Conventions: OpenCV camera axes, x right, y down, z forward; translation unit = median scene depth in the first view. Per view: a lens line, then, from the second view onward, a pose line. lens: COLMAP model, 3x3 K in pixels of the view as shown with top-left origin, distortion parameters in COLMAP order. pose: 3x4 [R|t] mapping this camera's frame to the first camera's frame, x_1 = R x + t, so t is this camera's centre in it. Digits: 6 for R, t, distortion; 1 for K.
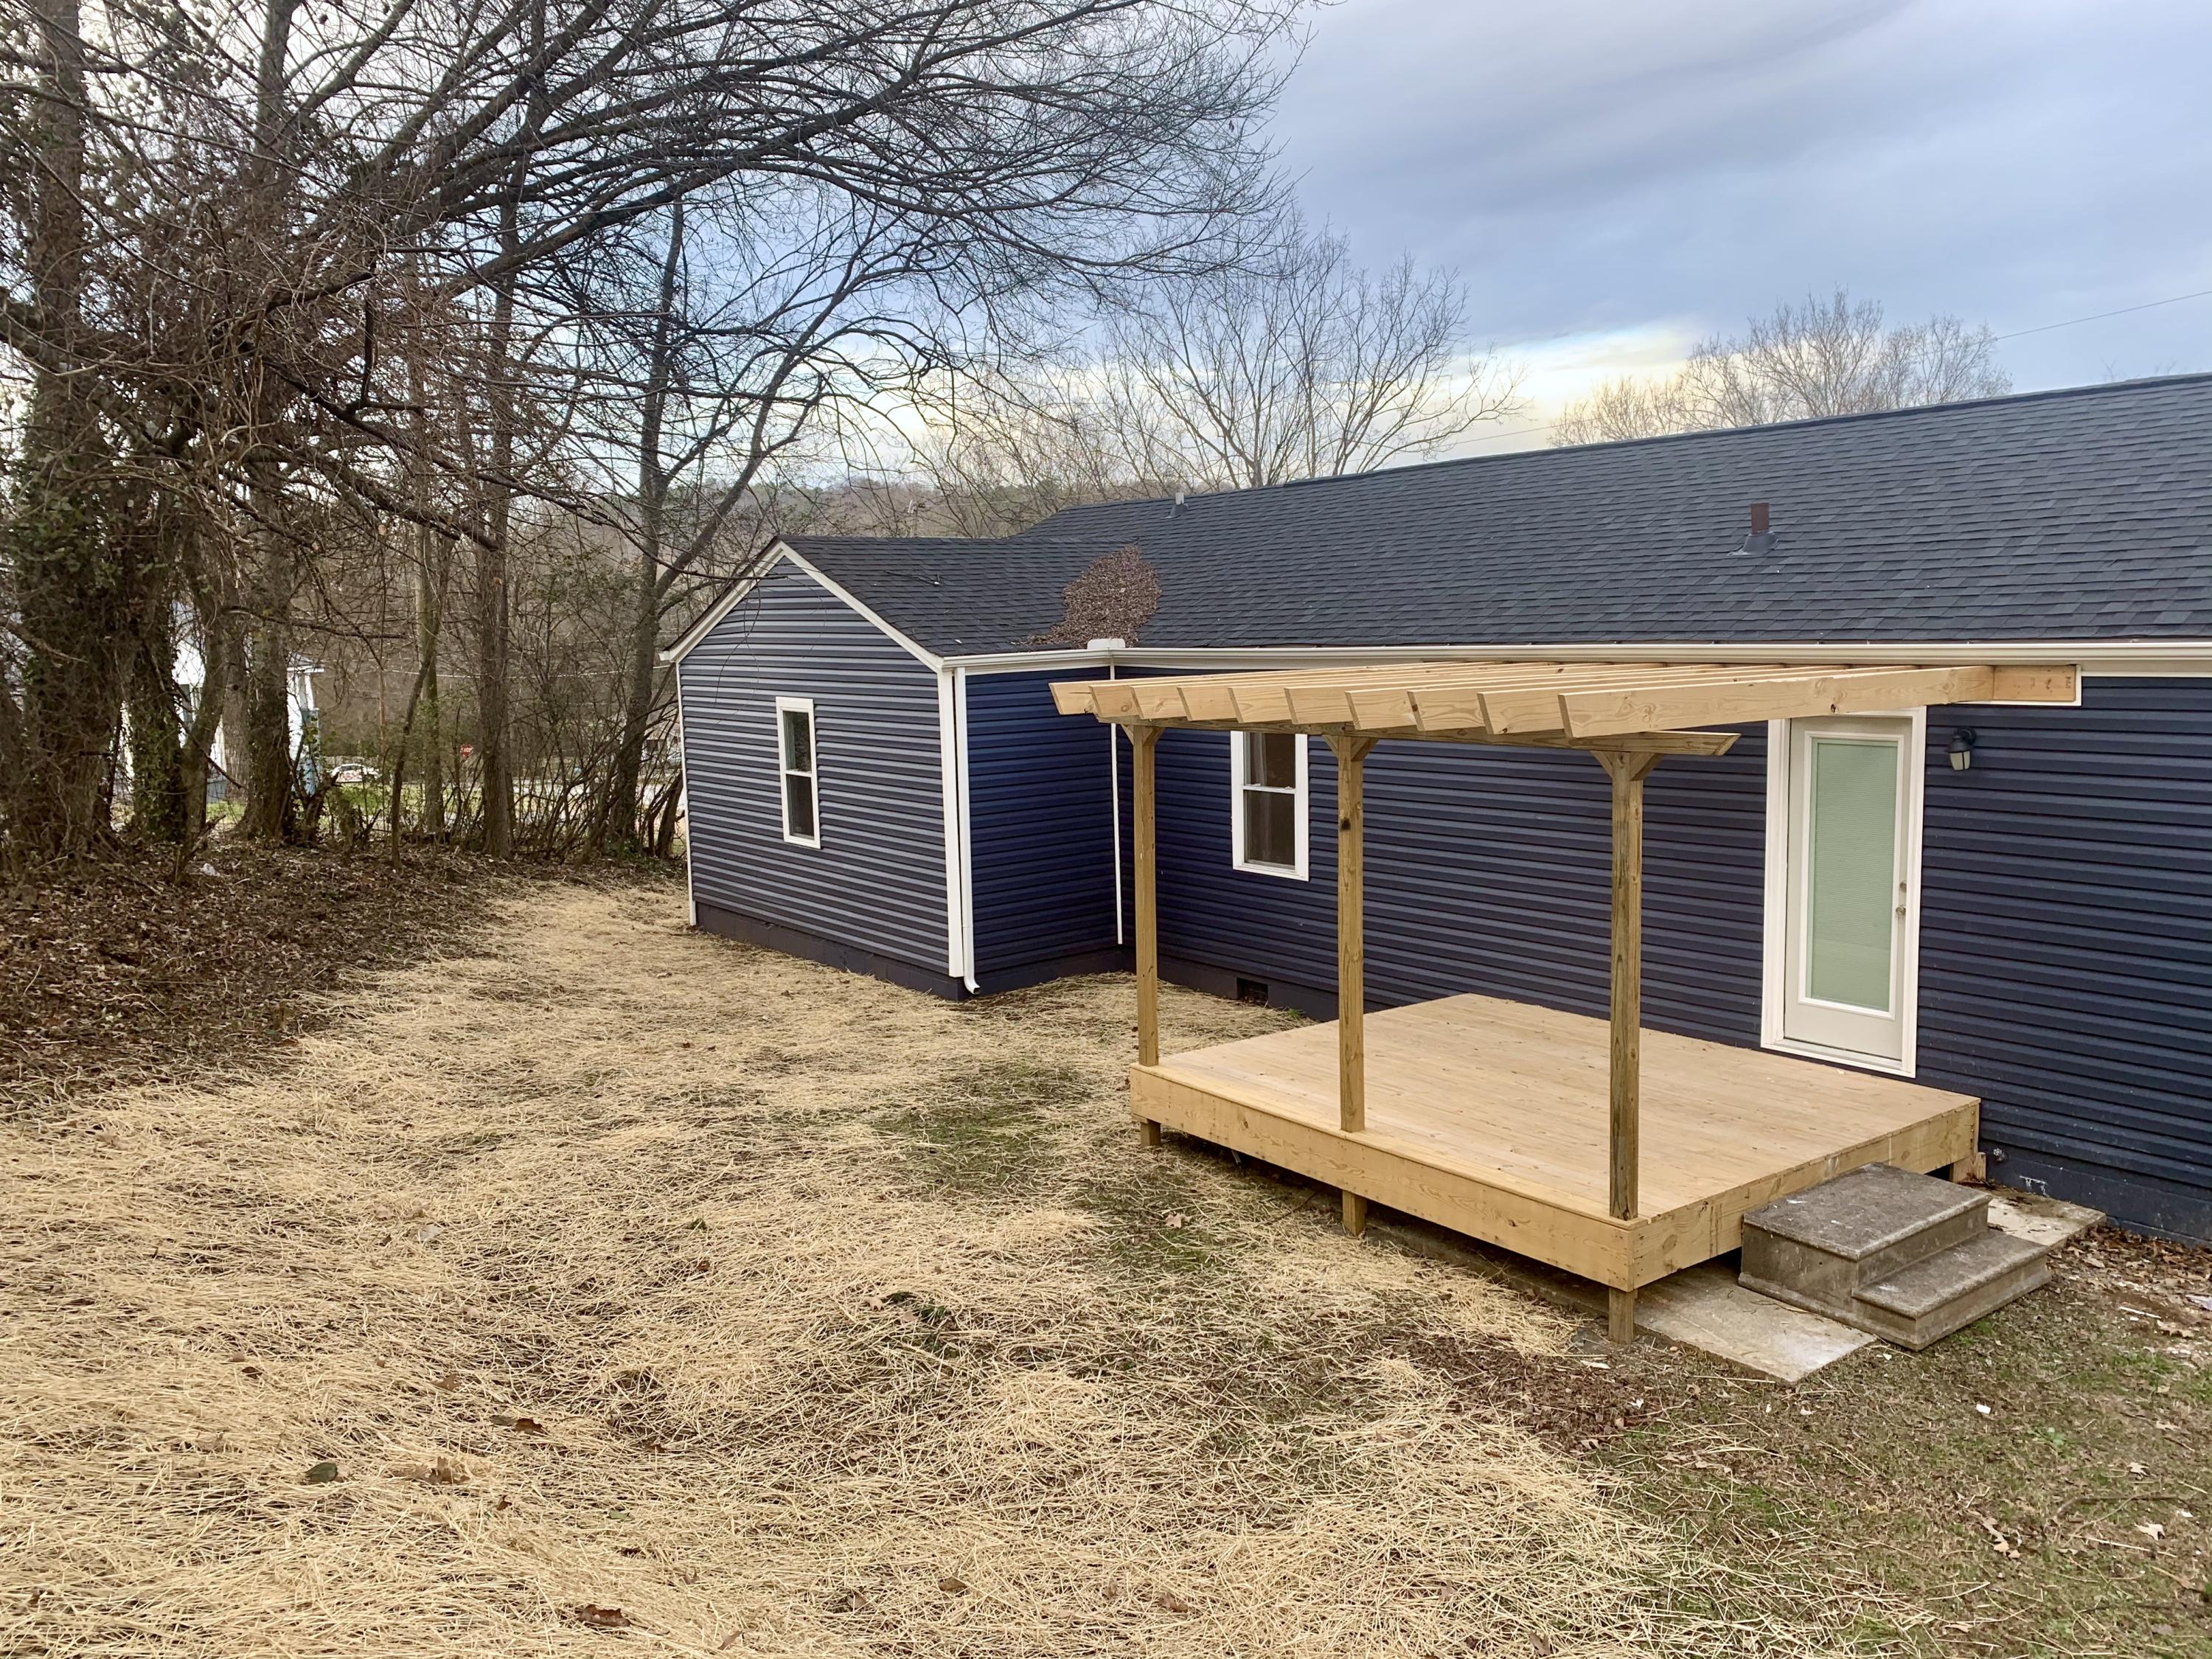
lens RADIAL K [[1674.6, 0, 1152.6], [0, 1674.6, 847.0], [0, 0, 1]] dist [0.079684, -0.101146]
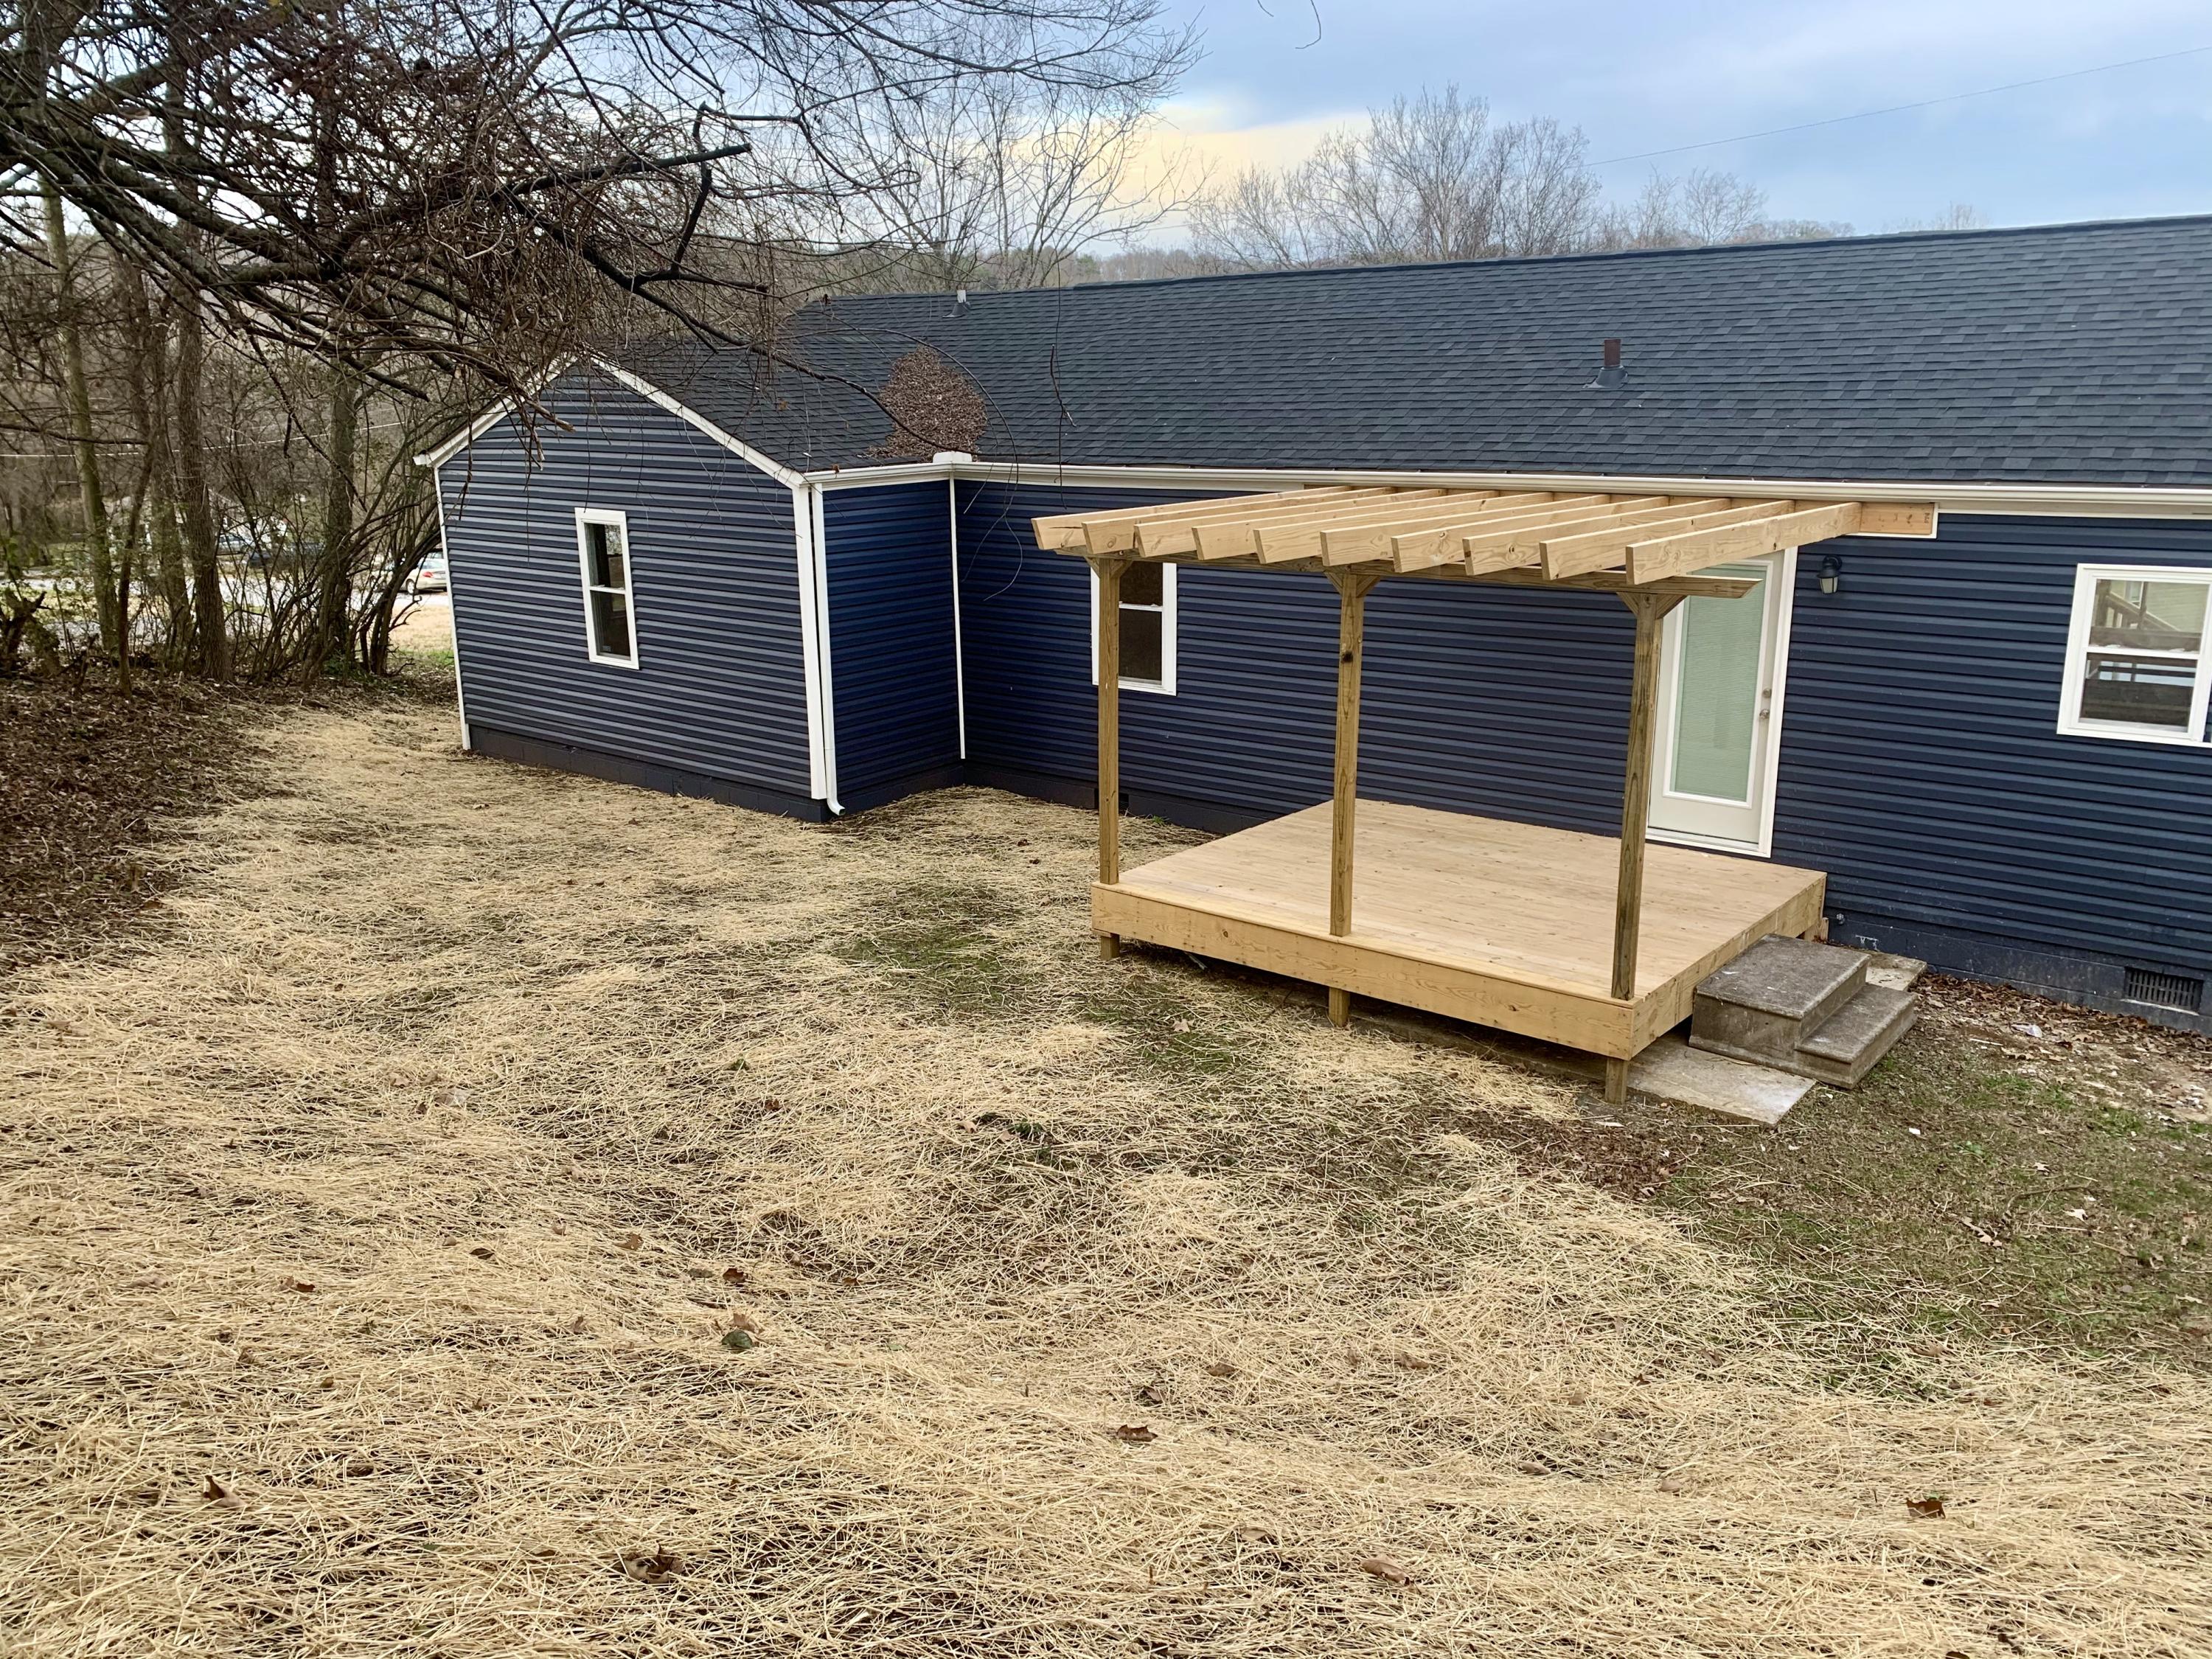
lens RADIAL K [[1668.7, 0, 1106.0], [0, 1668.7, 829.5], [0, 0, 1]] dist [0.138154, -0.236336]
pose [[0.970001, -0.047617, 0.238391, -0.278186], [0.018040, 0.992025, 0.124745, -0.038036], [-0.242430, -0.116702, 0.963124, -0.011889]]
